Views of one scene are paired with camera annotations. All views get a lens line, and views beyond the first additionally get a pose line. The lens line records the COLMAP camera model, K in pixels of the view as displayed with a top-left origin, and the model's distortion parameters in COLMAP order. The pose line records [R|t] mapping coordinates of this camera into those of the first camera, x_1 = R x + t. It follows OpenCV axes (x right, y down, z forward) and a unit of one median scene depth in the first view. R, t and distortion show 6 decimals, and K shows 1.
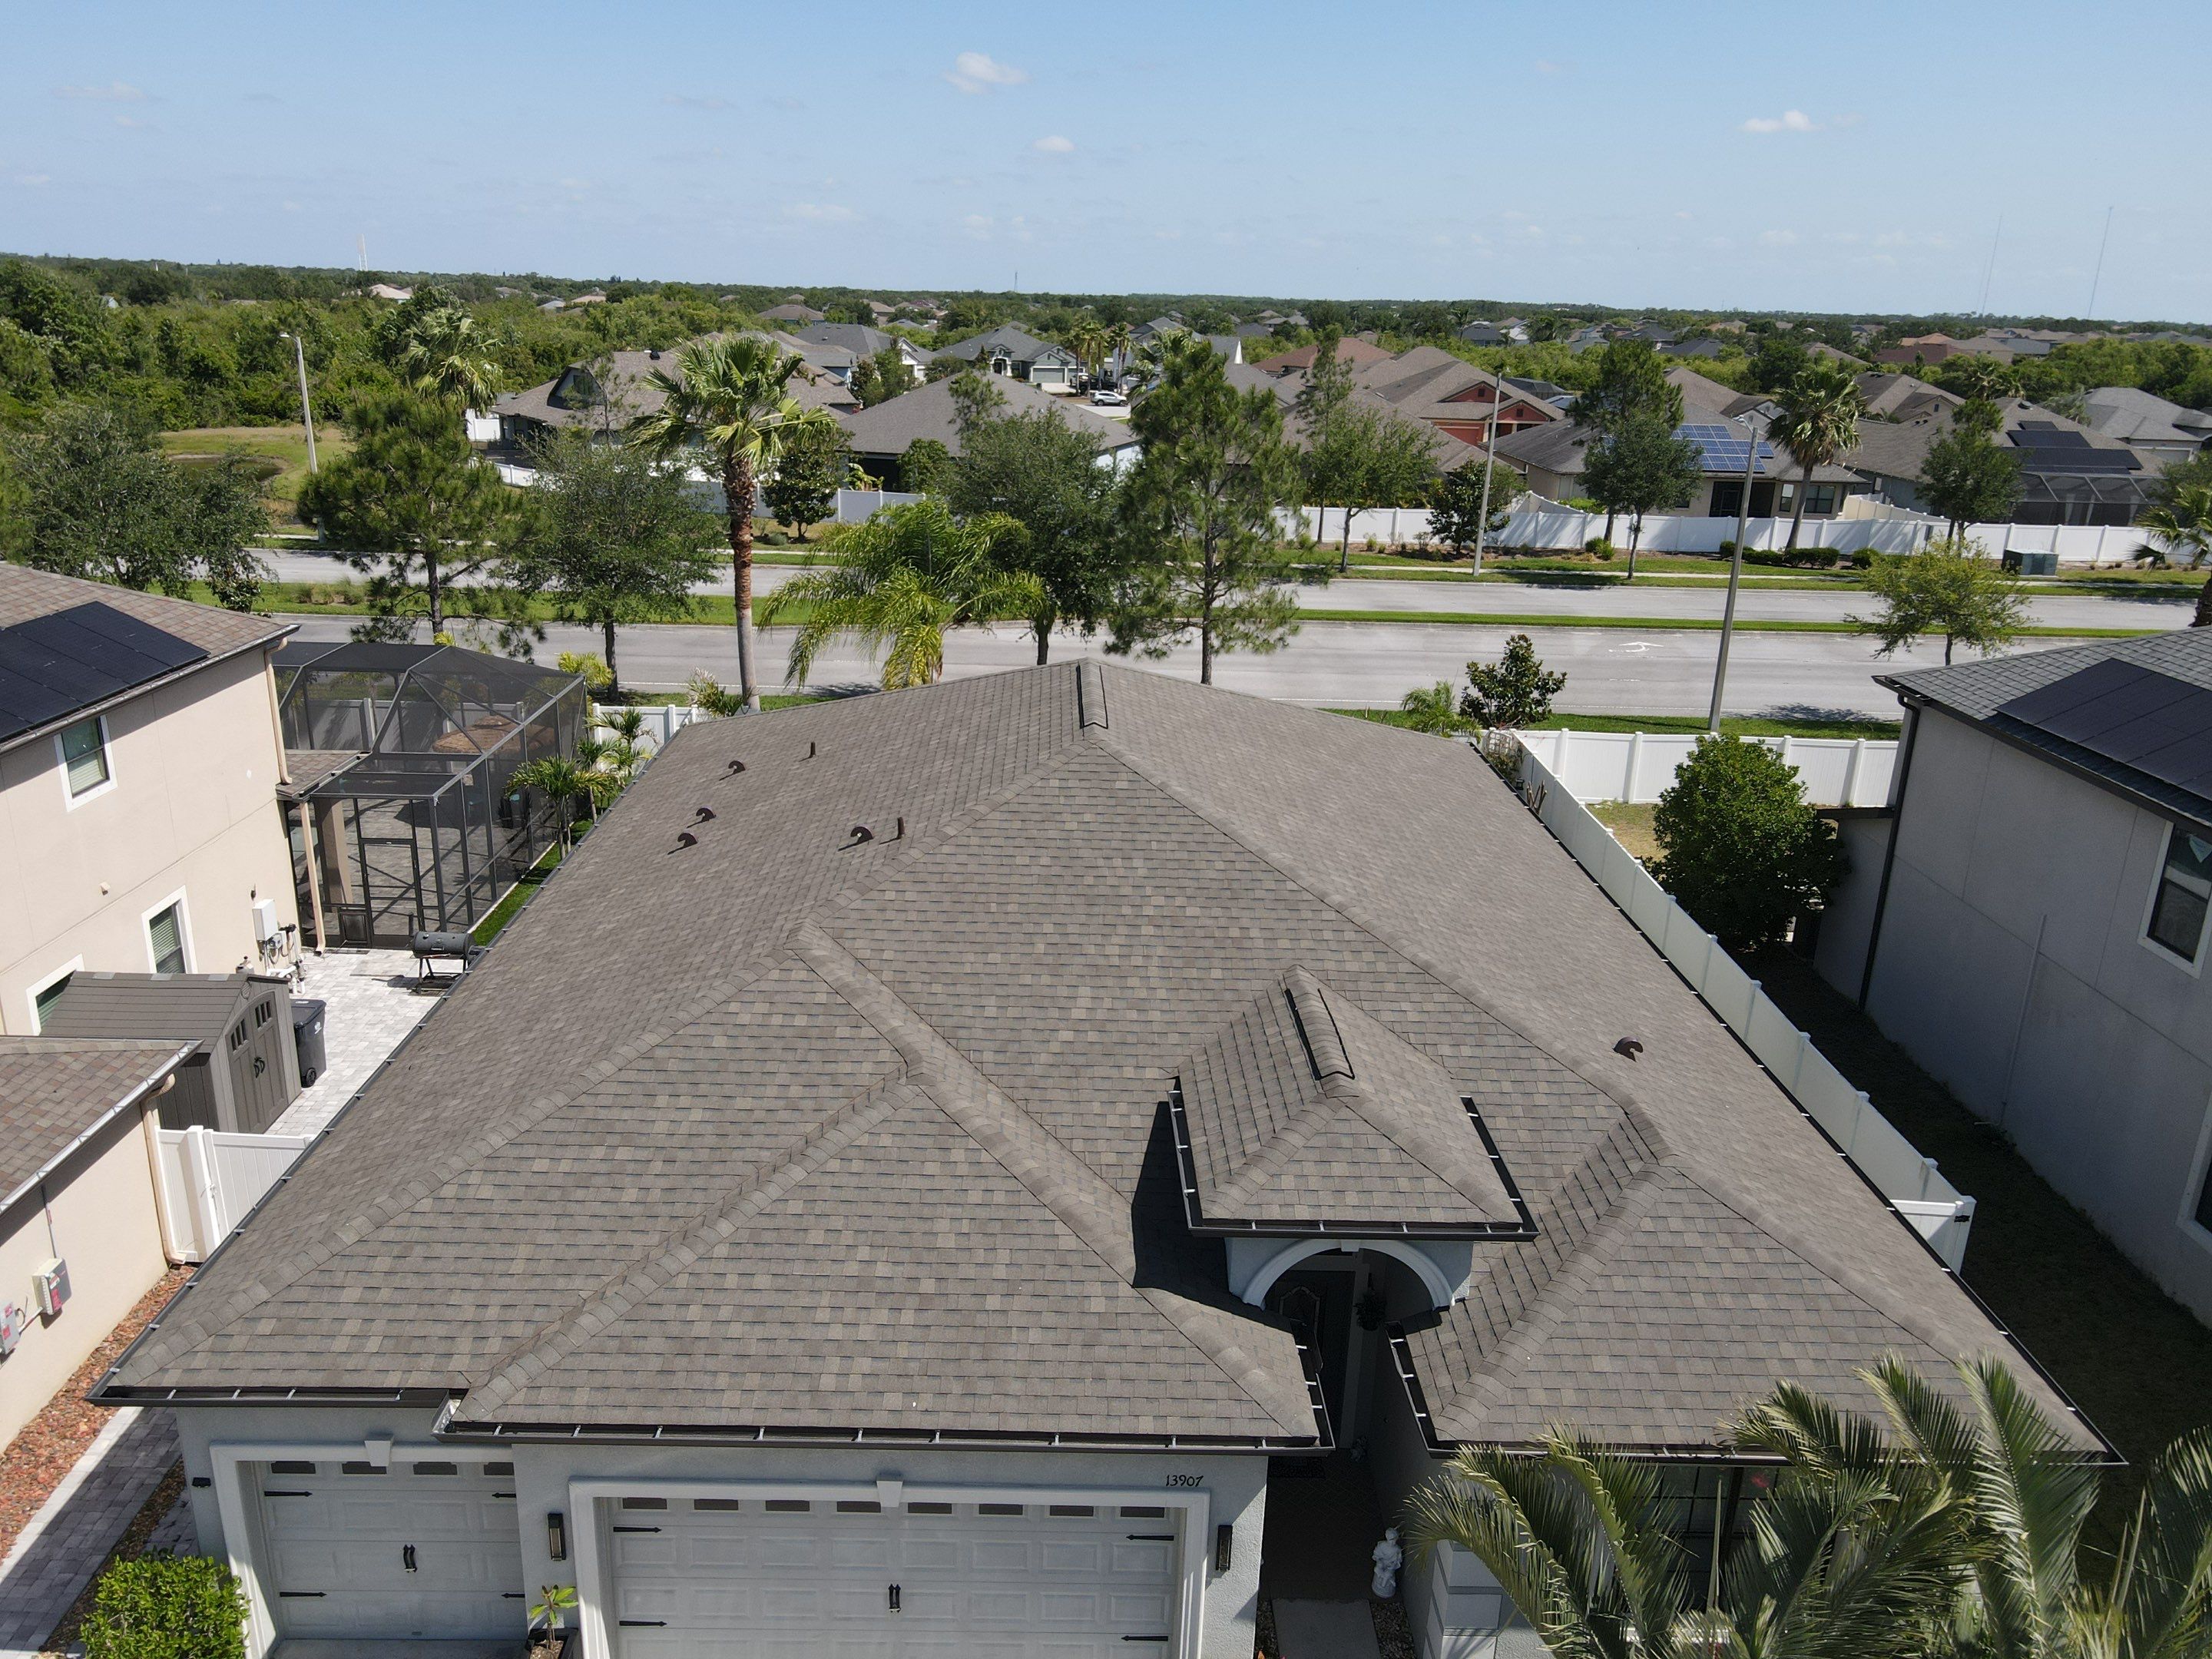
lens RADIAL K [[1641.8, 0, 1067.3], [0, 1641.8, 830.8], [0, 0, 1]] dist [-0.005912, 0.049706]
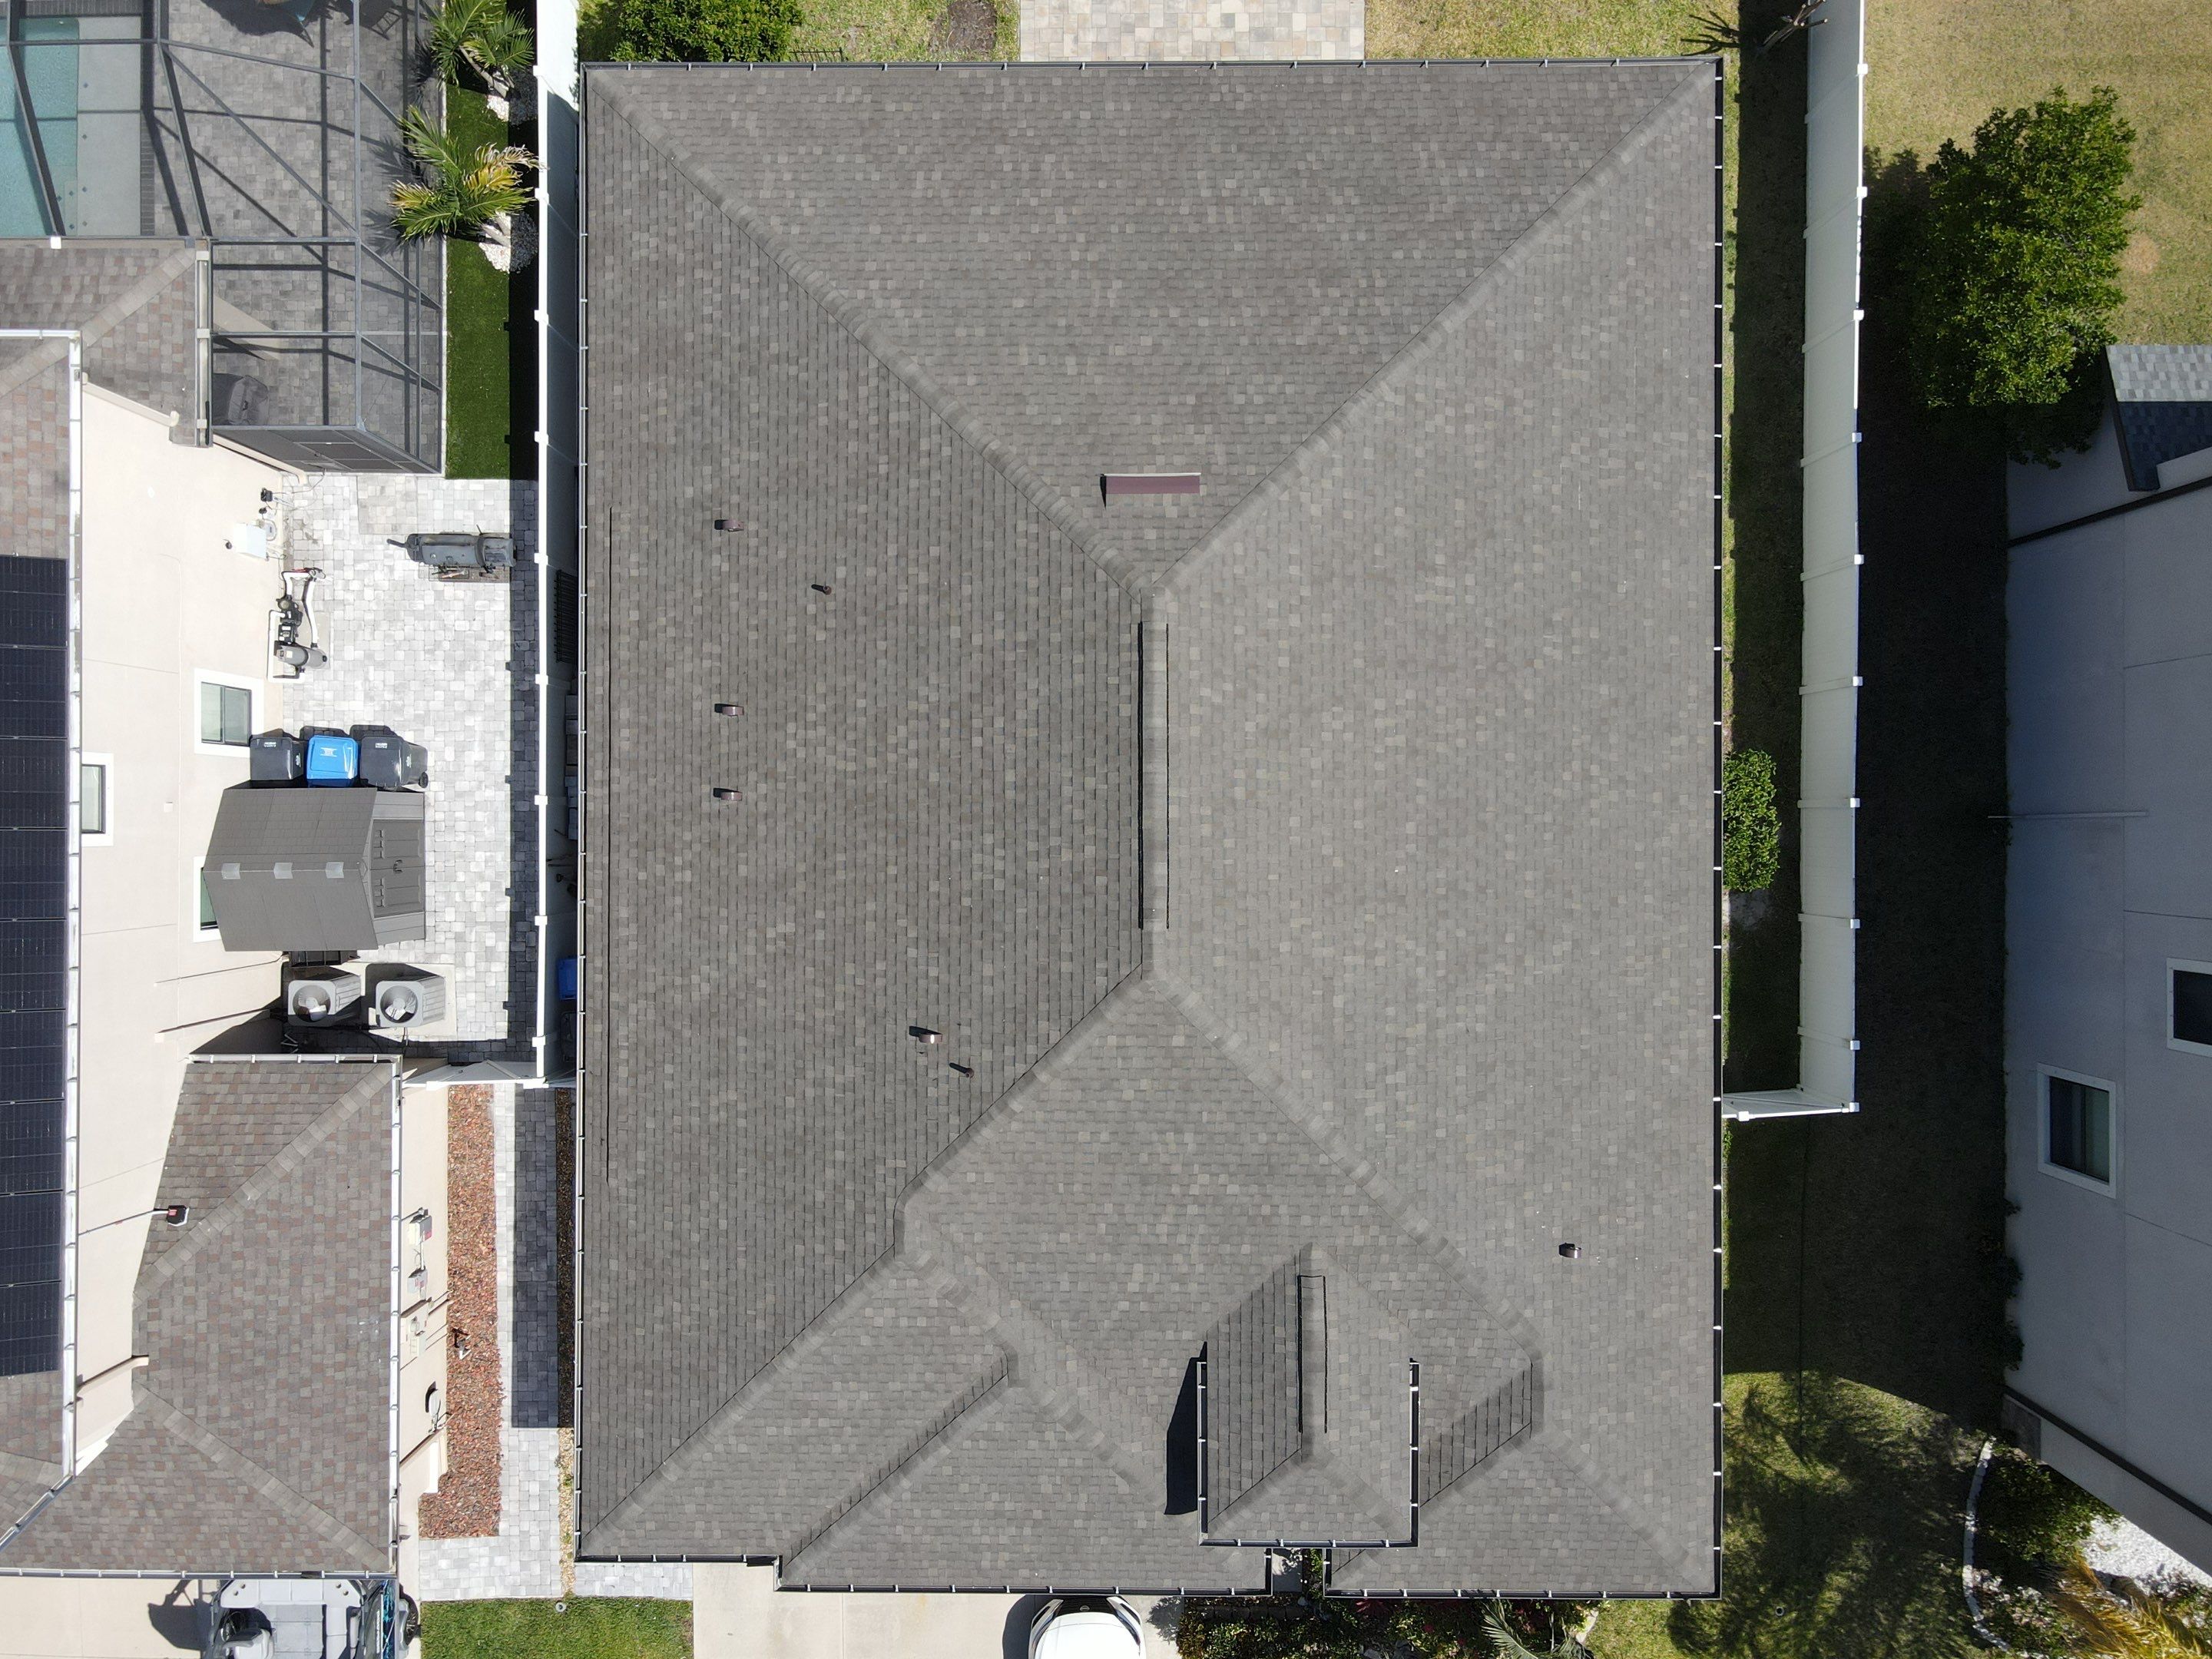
lens RADIAL K [[1617.0, 0, 1083.1], [0, 1617.0, 827.7], [0, 0, 1]] dist [-0.003369, 0.013481]
pose [[0.999179, 0.008047, -0.039698, 0.015905], [0.035180, 0.313370, 0.948979, -1.270866], [0.020077, -0.949597, 0.312830, 1.000535]]
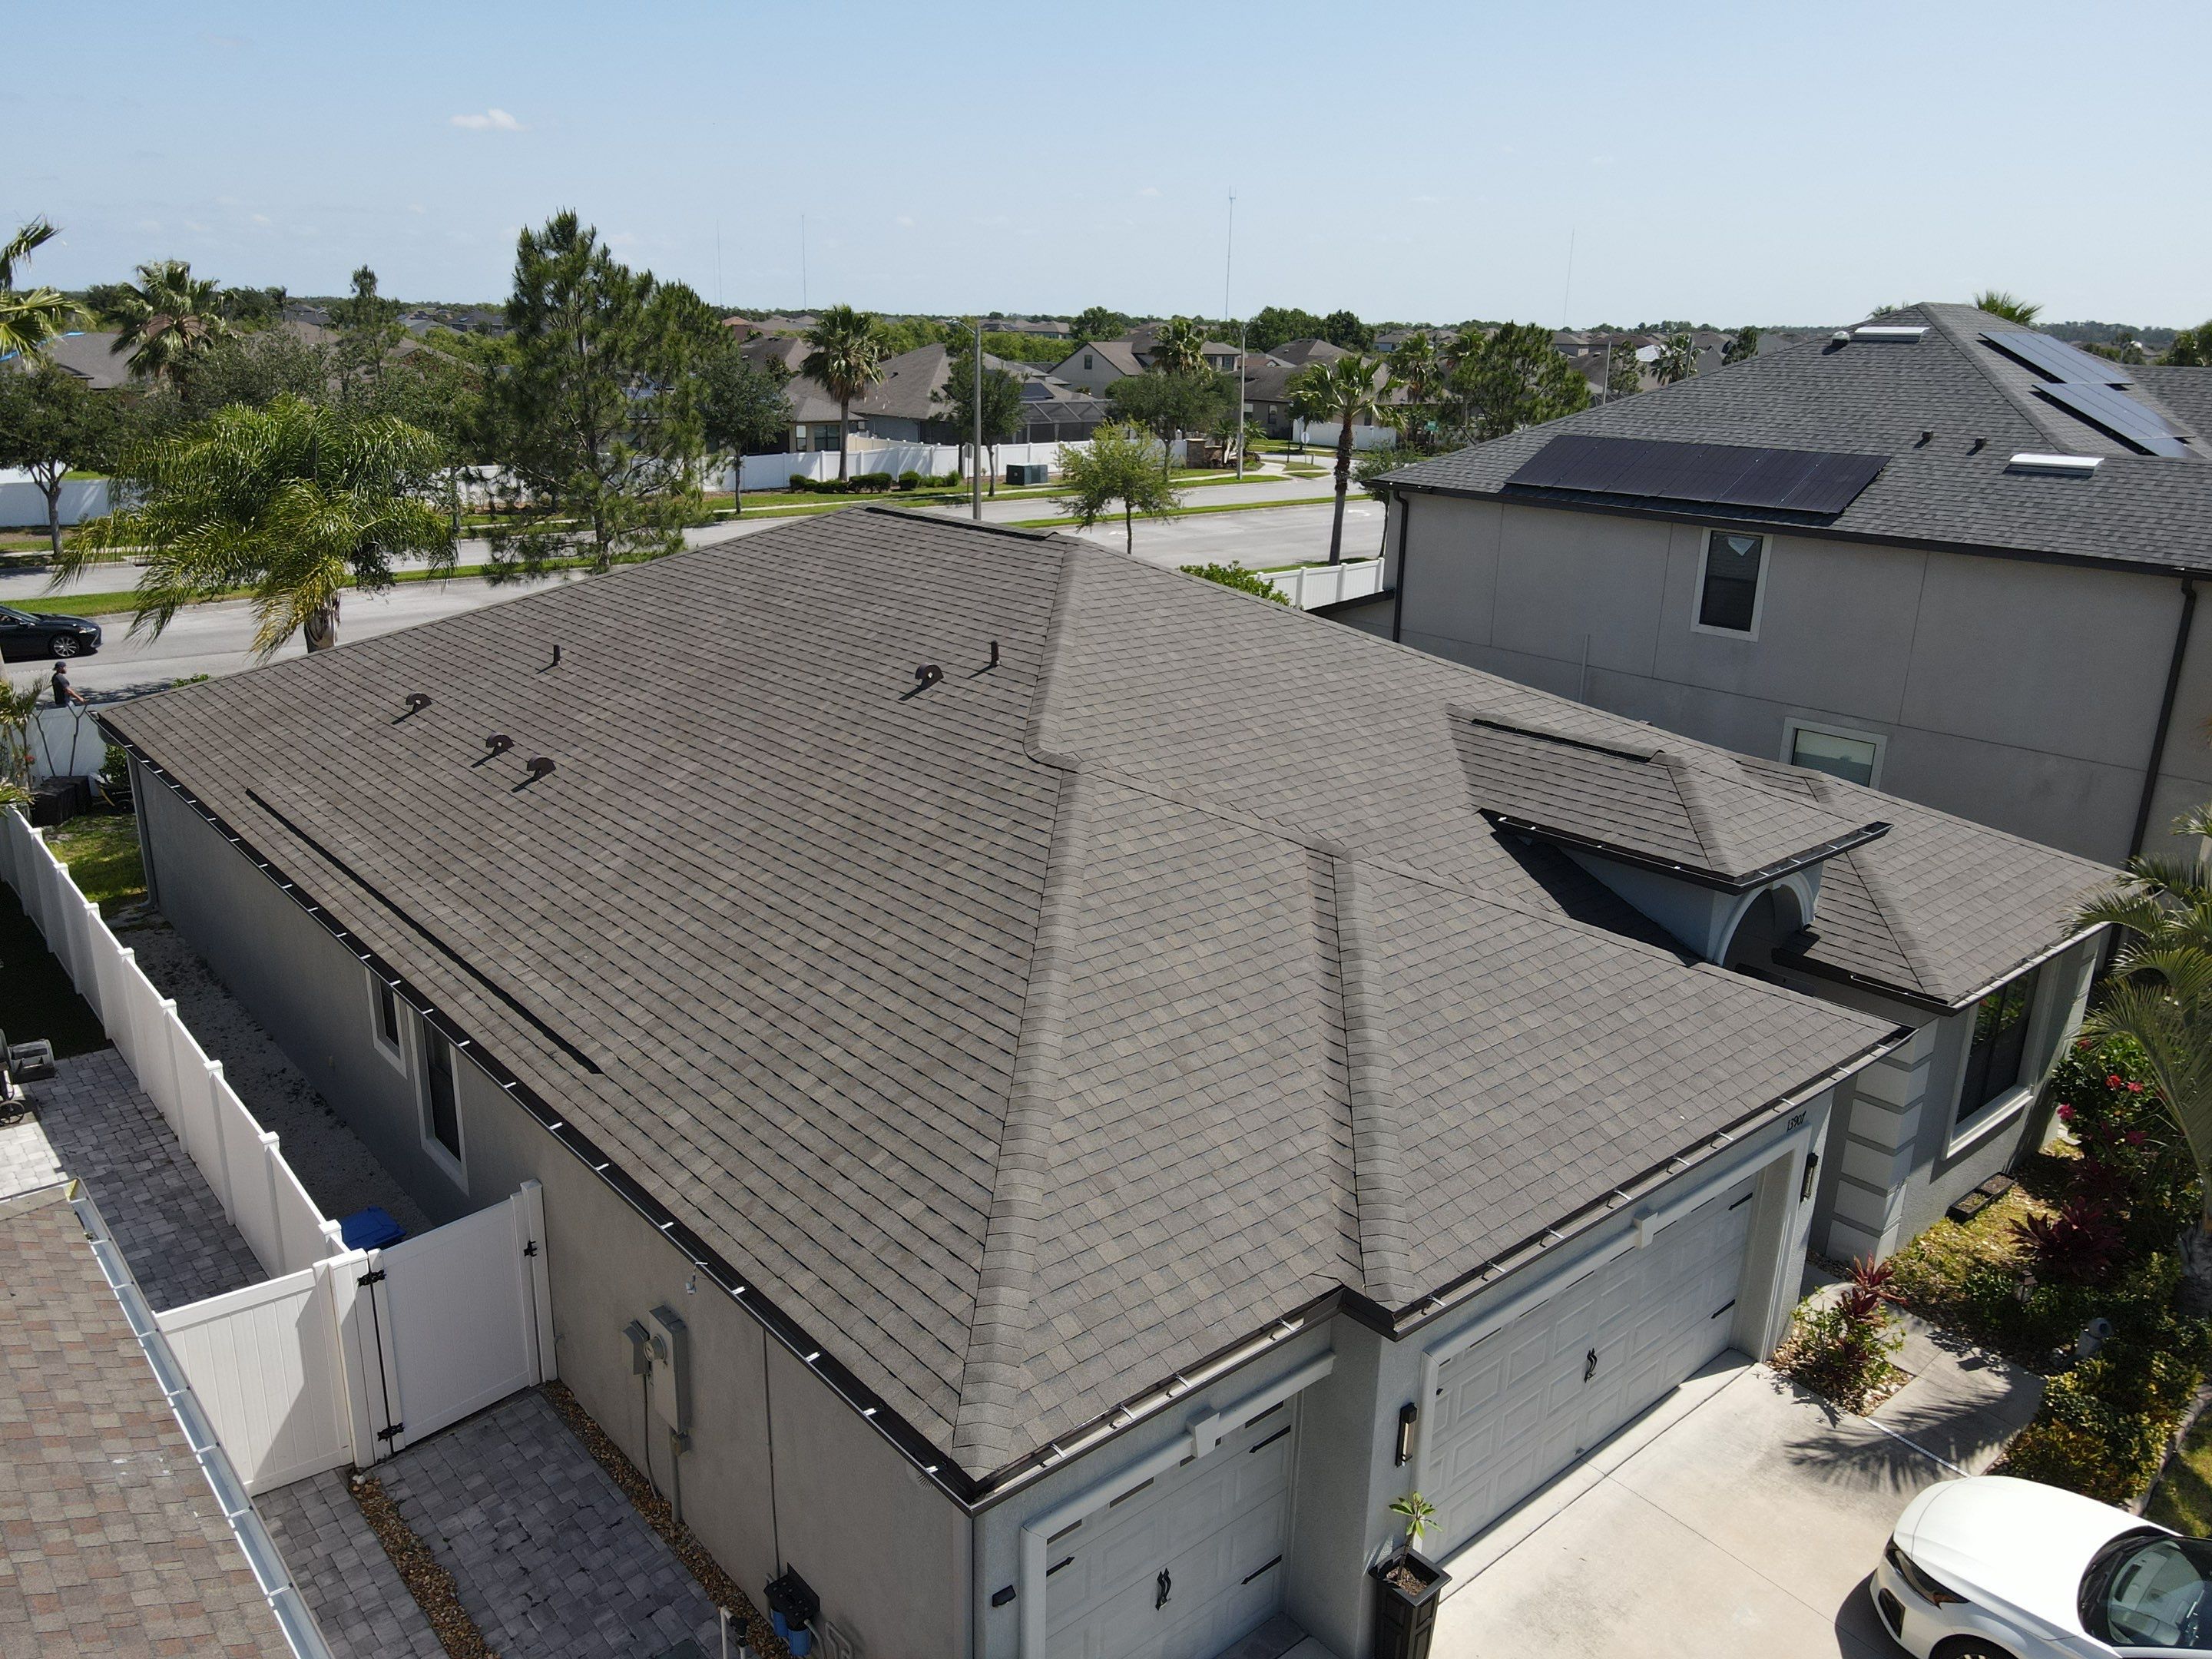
lens RADIAL K [[1637.2, 0, 1090.3], [0, 1637.2, 828.4], [0, 0, 1]] dist [-0.001561, 0.030364]
pose [[0.762111, -0.201127, 0.615415, -0.732732], [0.200035, 0.977166, 0.071636, 0.043788], [-0.615771, 0.068510, 0.784941, 0.380129]]
